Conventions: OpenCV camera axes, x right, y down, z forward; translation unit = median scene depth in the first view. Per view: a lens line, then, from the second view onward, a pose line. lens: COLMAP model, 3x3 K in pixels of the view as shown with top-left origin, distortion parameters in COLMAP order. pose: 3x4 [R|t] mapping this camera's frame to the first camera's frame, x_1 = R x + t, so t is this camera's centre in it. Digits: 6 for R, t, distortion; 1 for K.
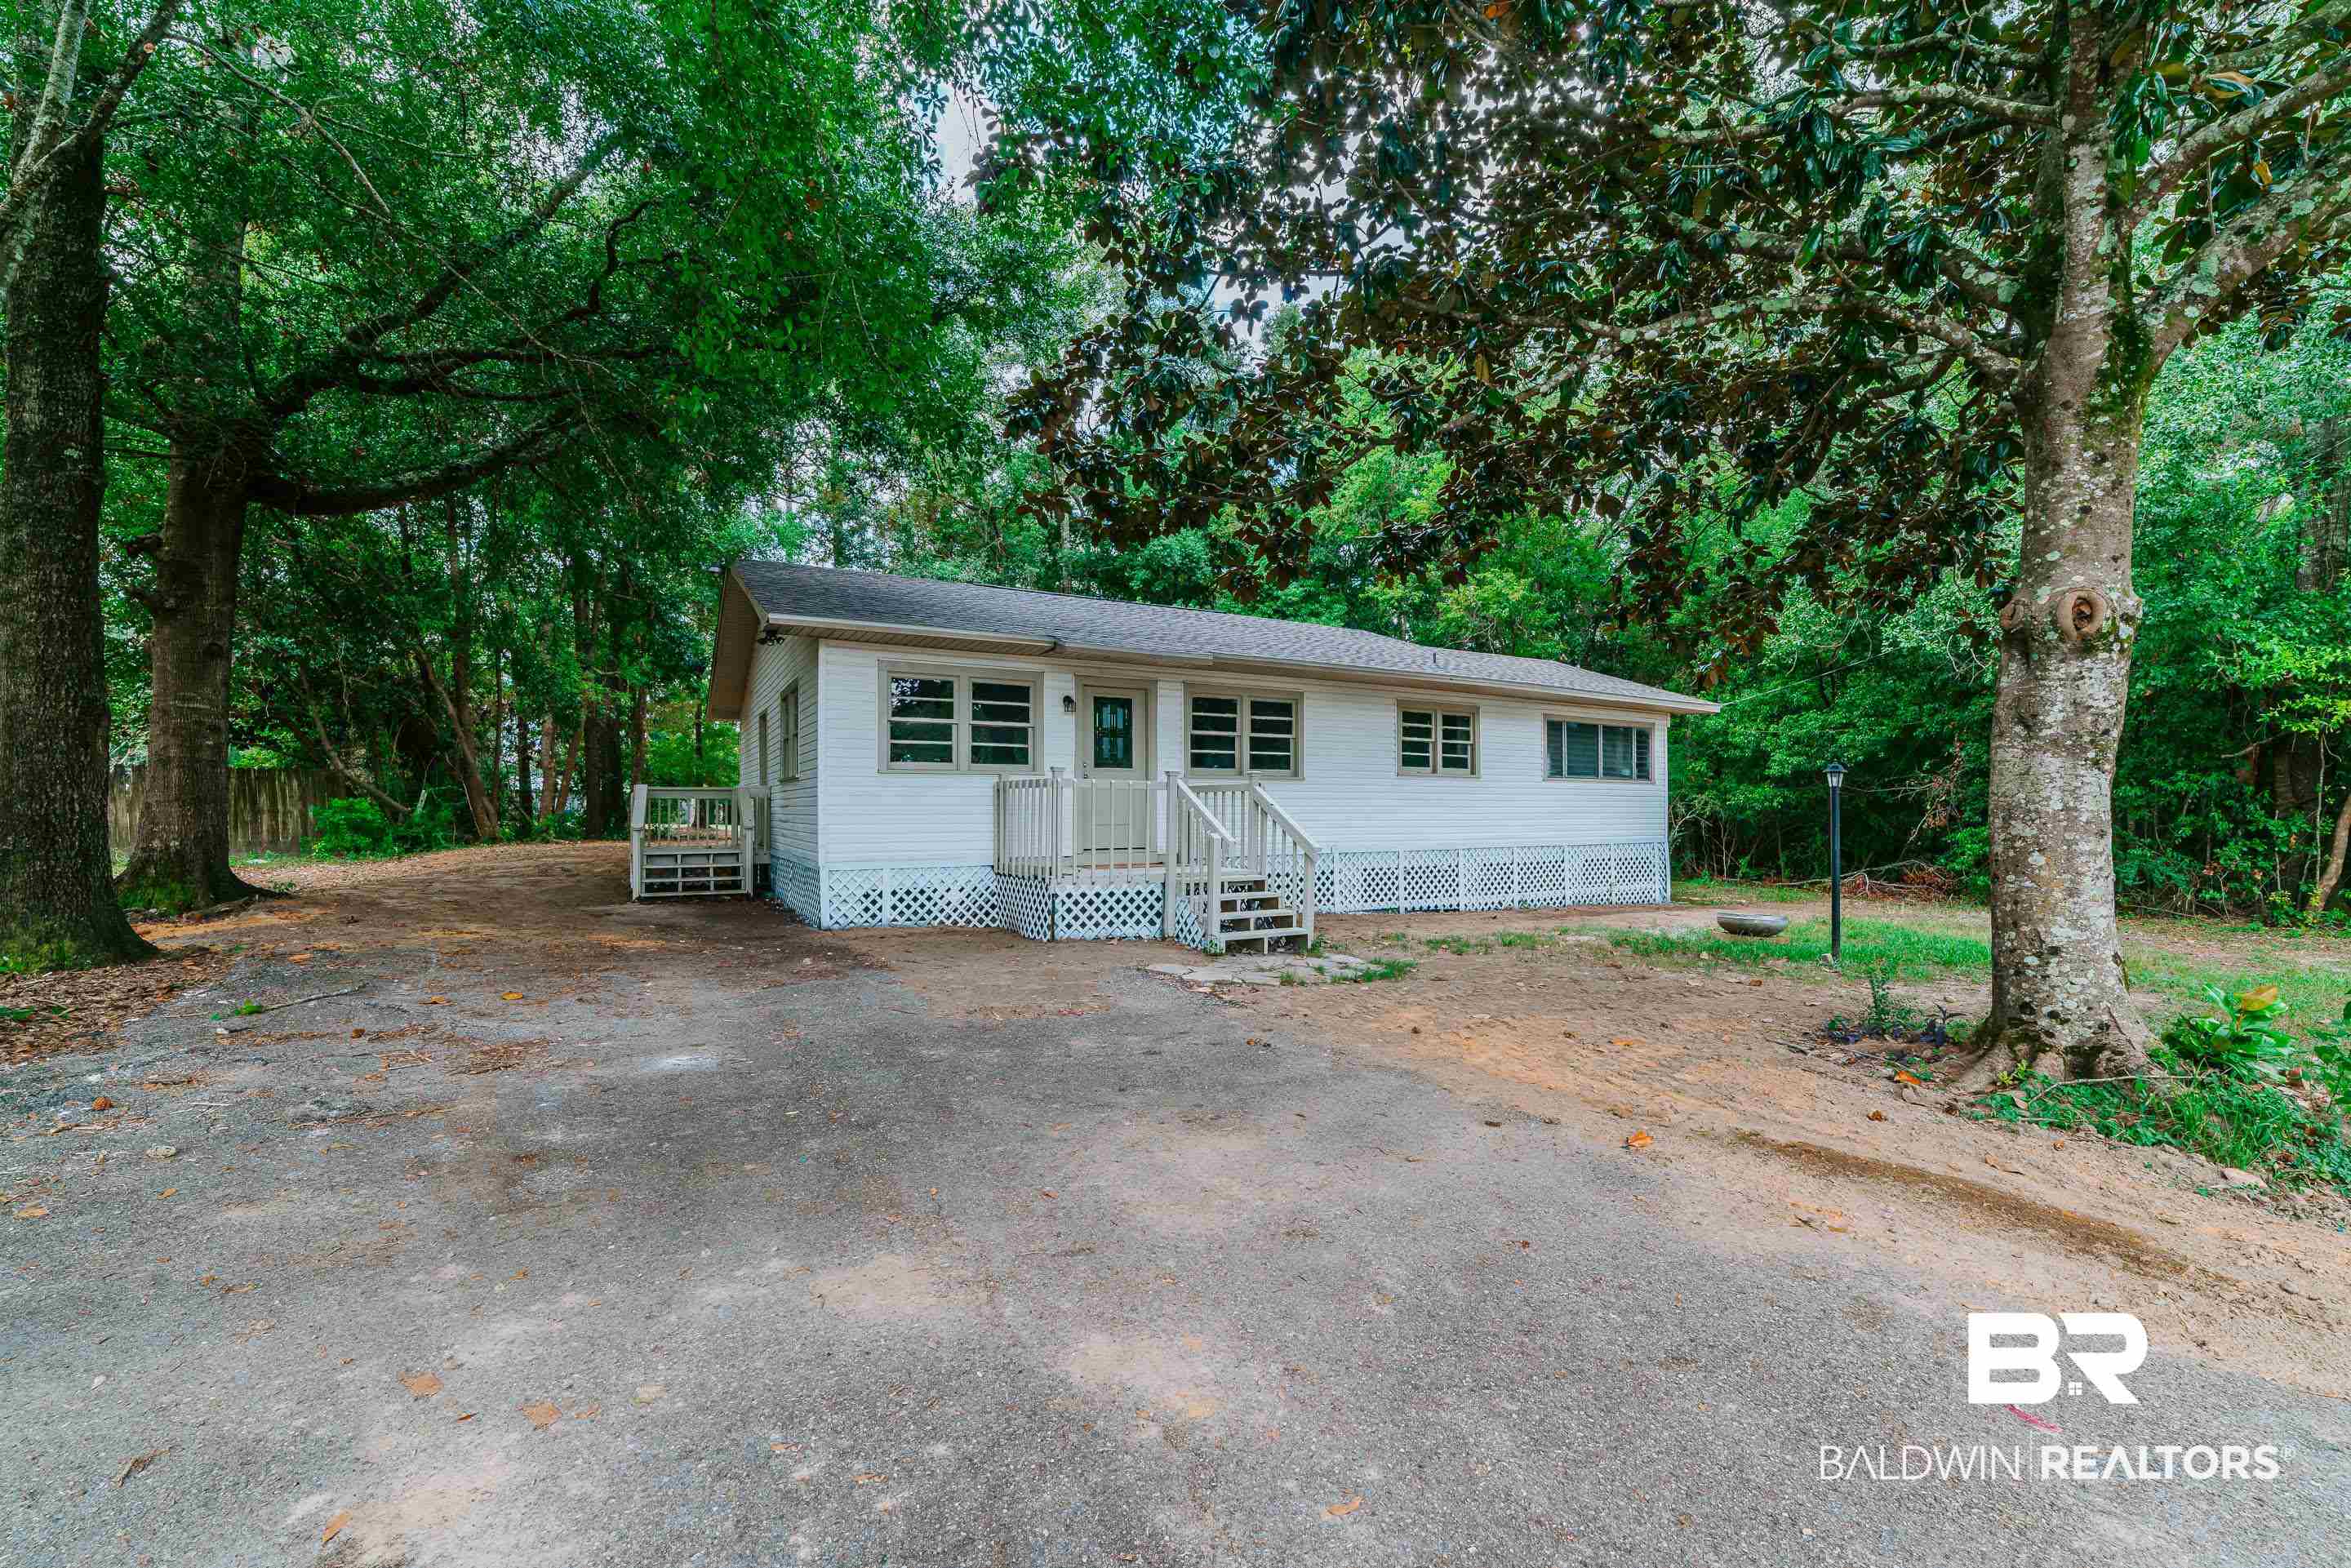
lens RADIAL K [[959.1, 0, 1175.5], [0, 959.1, 784.0], [0, 0, 1]] dist [-0.002248, -0.000079]
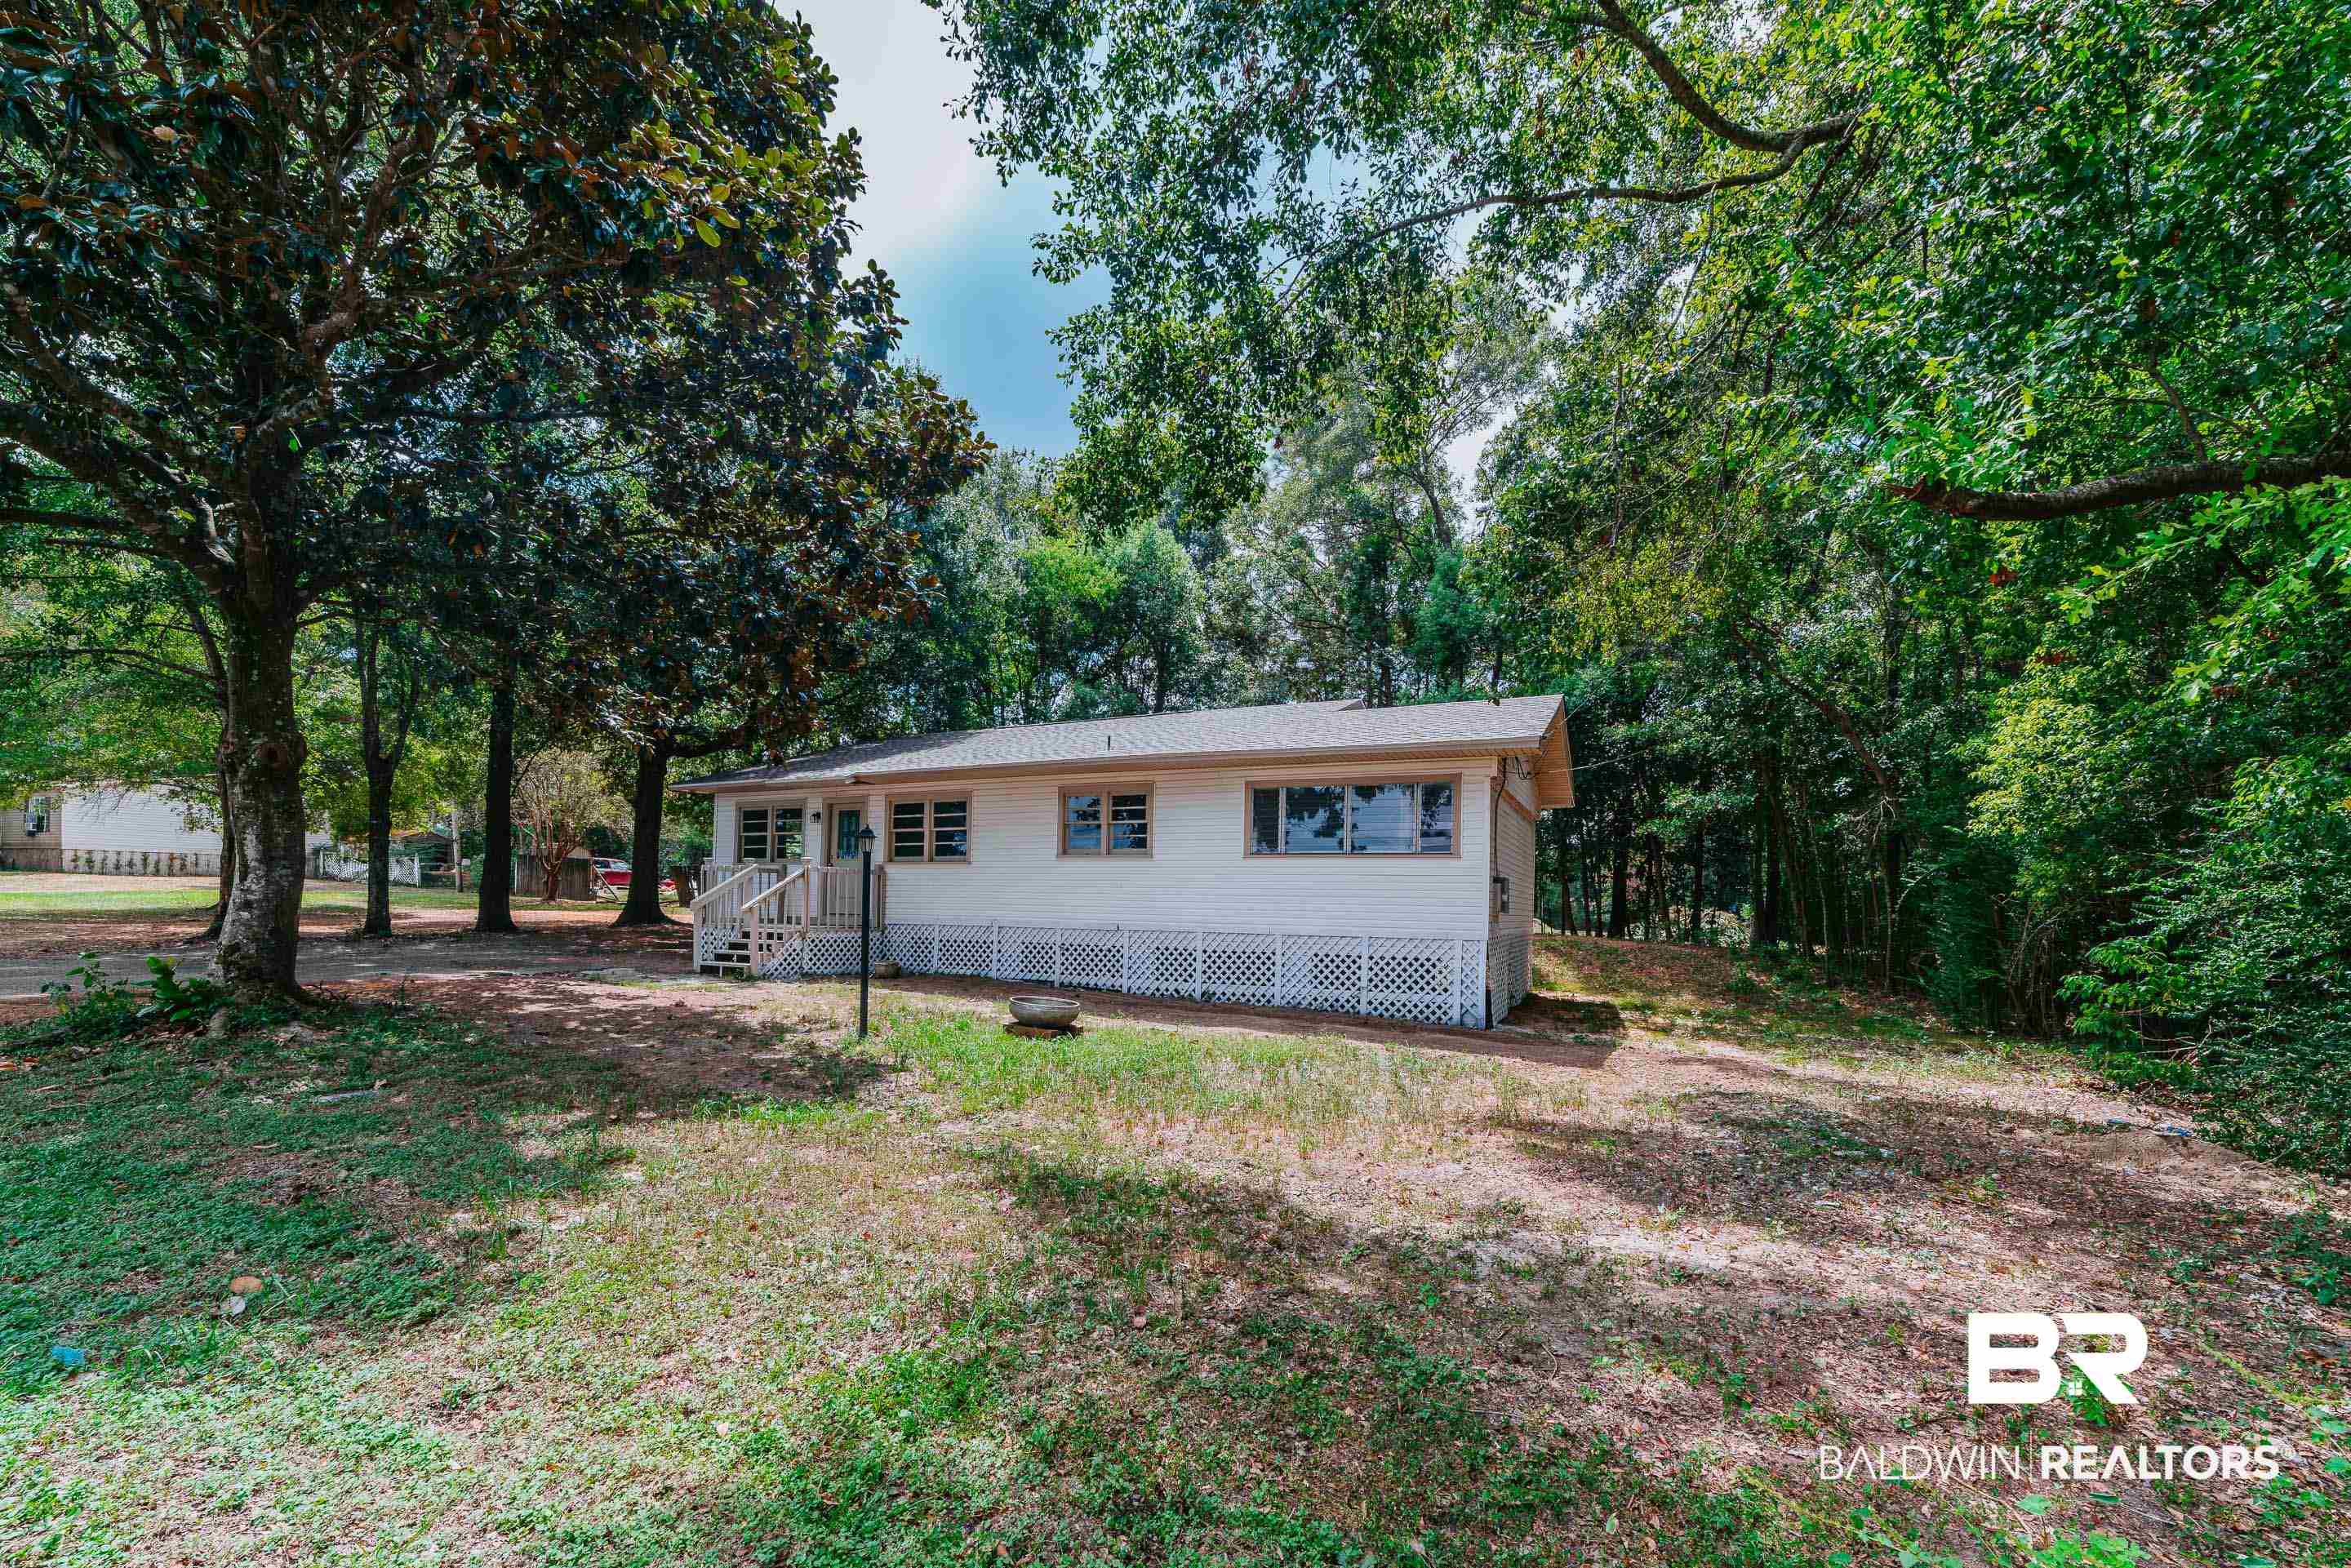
lens RADIAL K [[934.1, 0, 1186.3], [0, 934.1, 864.6], [0, 0, 1]] dist [-0.030260, 0.000136]
pose [[0.568273, -0.025298, -0.822451, 1.140610], [0.002594, 0.999577, -0.028954, 0.028818], [0.822836, 0.014320, 0.568098, 0.508310]]
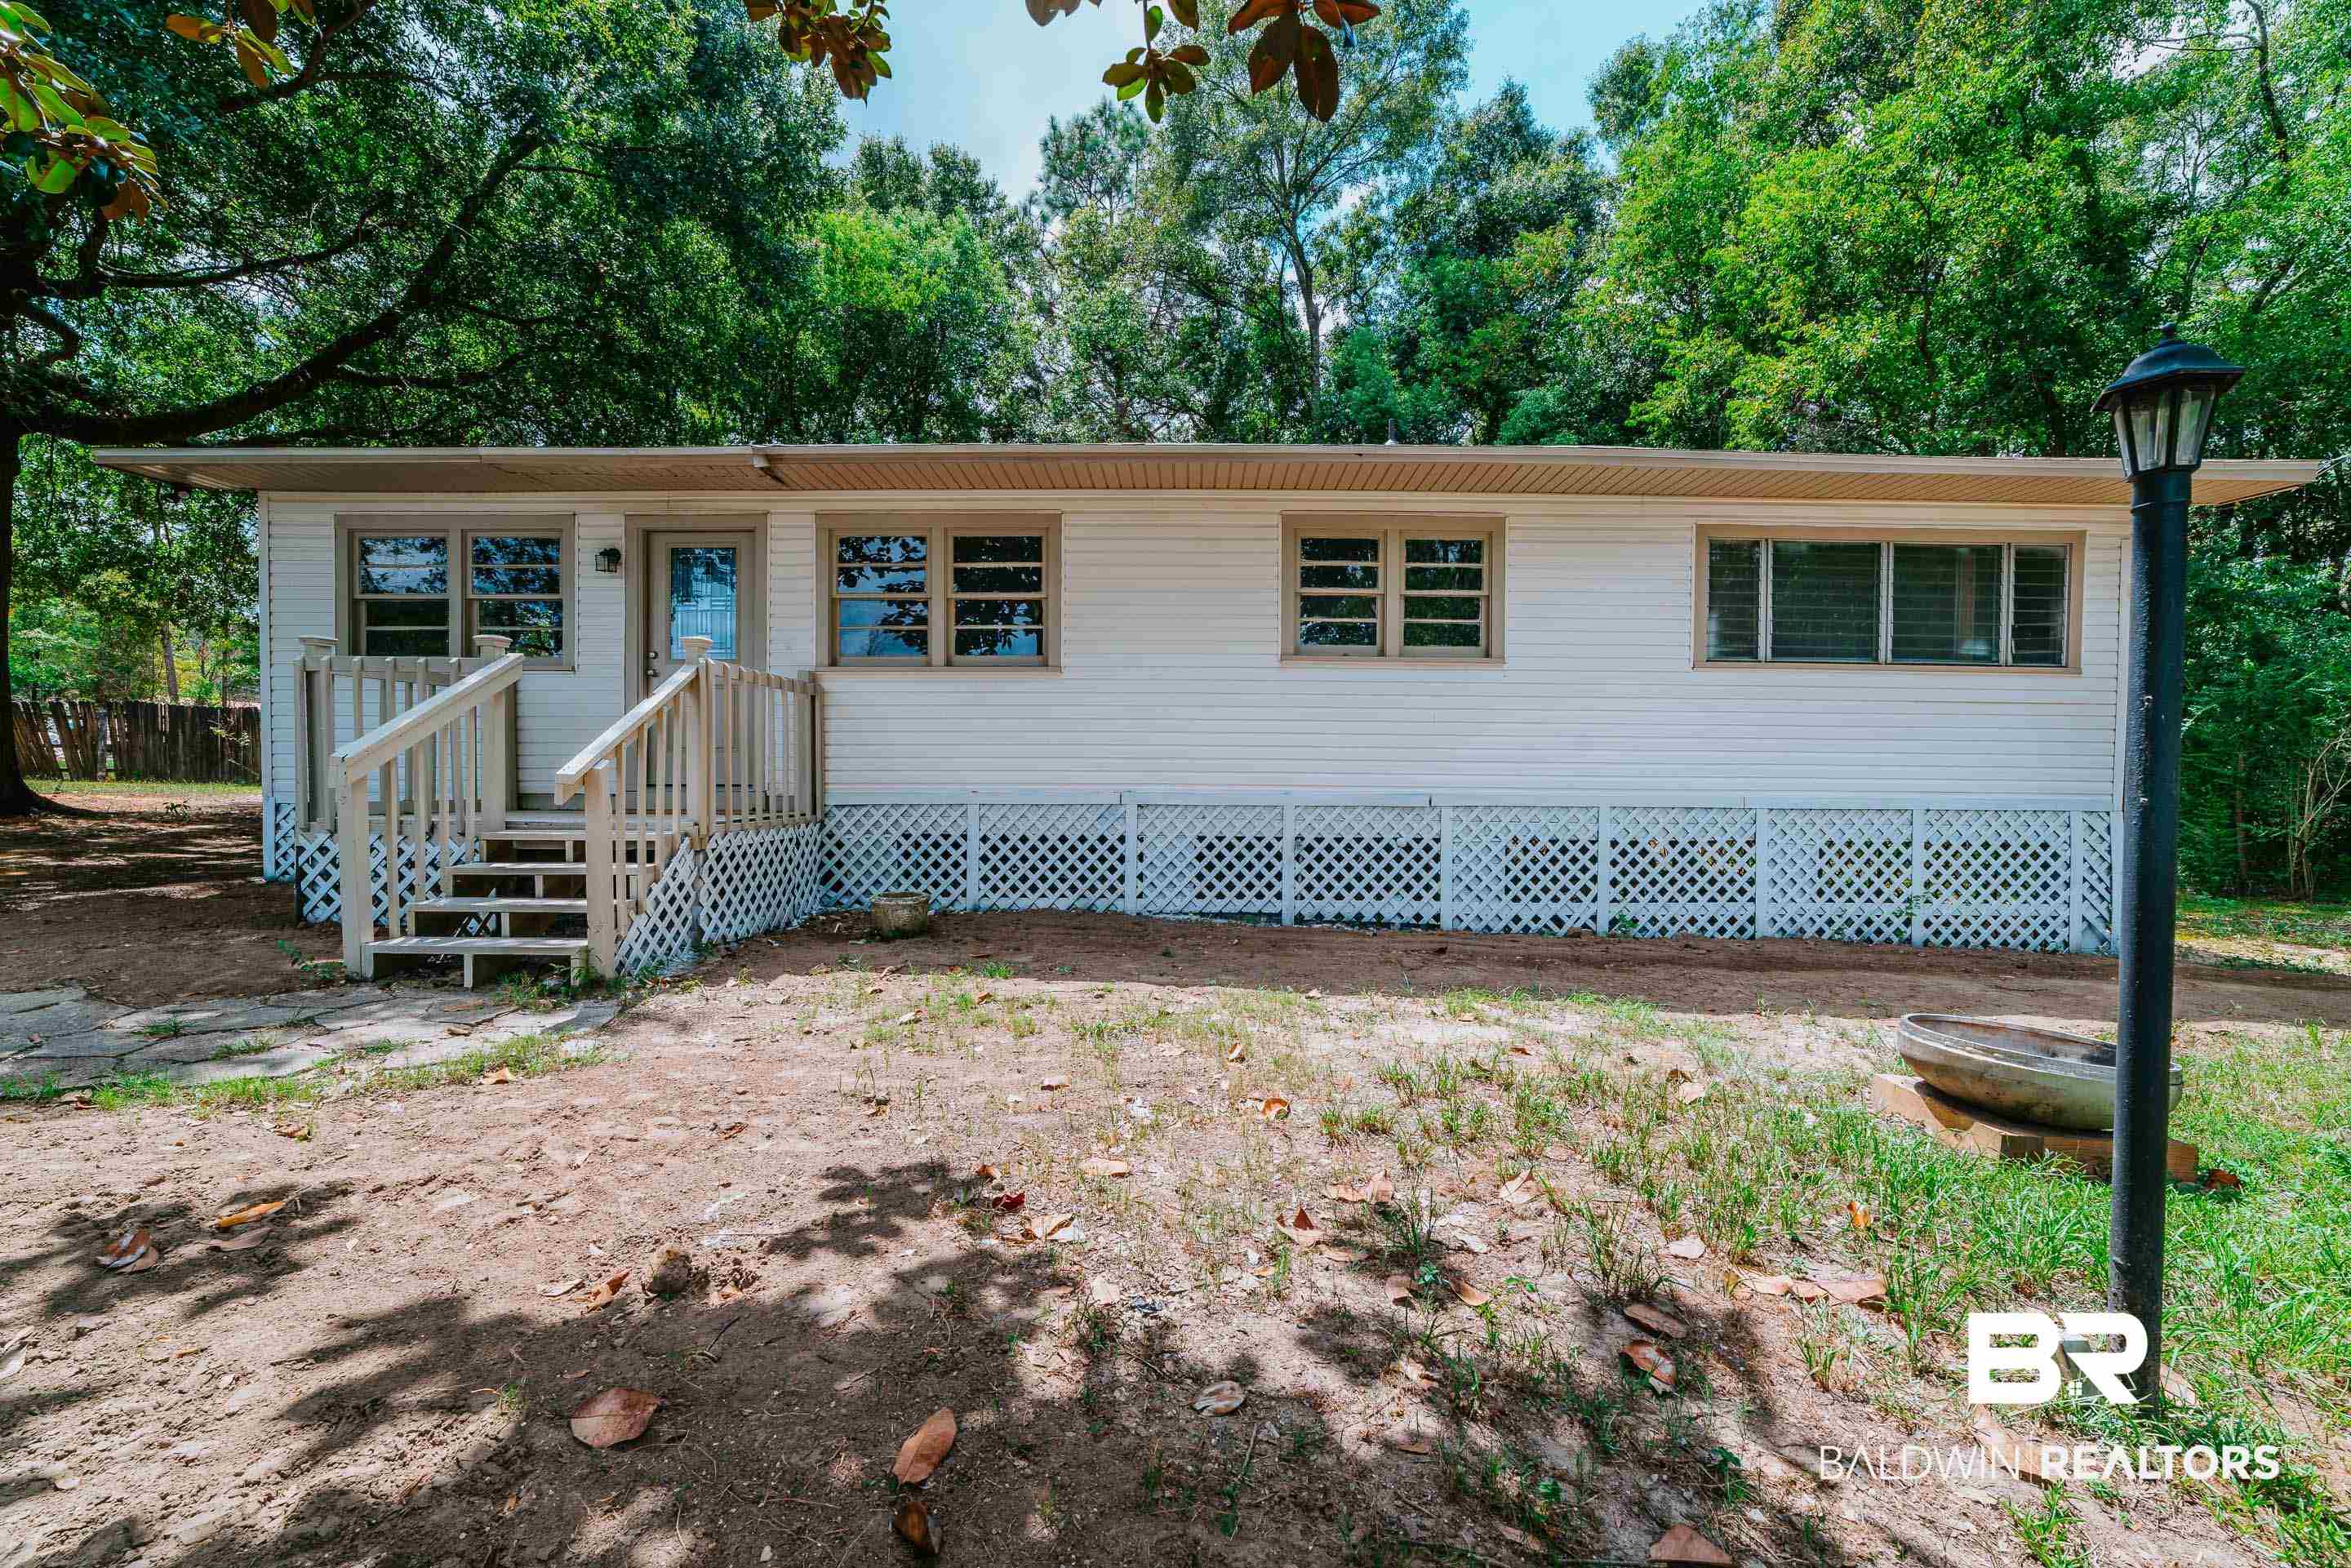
lens RADIAL K [[902.0, 0, 1165.8], [0, 902.0, 791.7], [0, 0, 1]] dist [-0.023088, 0.010117]
pose [[0.860494, 0.018258, -0.509133, 0.415394], [0.005074, 0.999001, 0.044400, 0.038768], [0.509435, -0.040789, 0.859542, 0.526157]]
